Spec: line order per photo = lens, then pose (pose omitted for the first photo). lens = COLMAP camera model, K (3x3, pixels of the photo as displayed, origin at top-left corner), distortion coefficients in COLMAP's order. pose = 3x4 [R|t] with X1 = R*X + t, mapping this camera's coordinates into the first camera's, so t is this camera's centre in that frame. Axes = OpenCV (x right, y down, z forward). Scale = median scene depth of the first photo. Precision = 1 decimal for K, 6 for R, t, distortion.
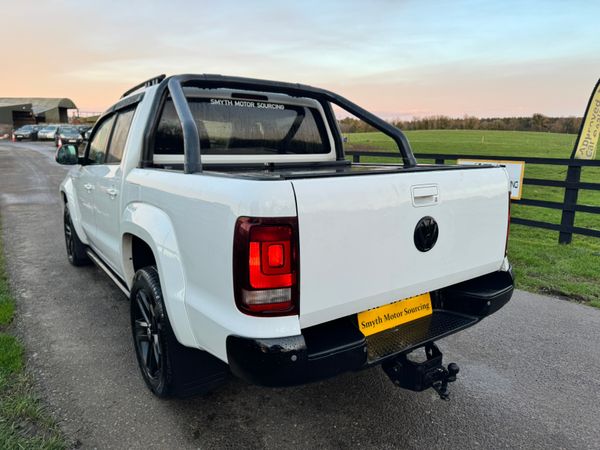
lens RADIAL K [[443.5, 0, 317.5], [0, 443.5, 215.6], [0, 0, 1]] dist [0.031607, -0.043396]
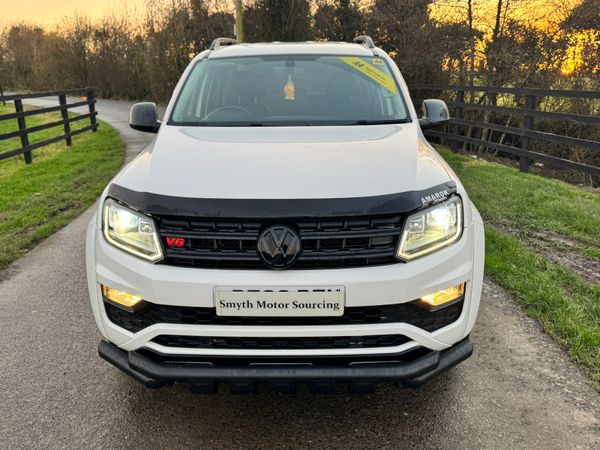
lens RADIAL K [[503.1, 0, 294.4], [0, 503.1, 227.5], [0, 0, 1]] dist [0.095296, -0.142481]
pose [[-0.794340, -0.178635, 0.580615, -1.162034], [0.103476, 0.902030, 0.419088, -0.456746], [-0.598596, 0.392978, -0.698034, 2.354898]]
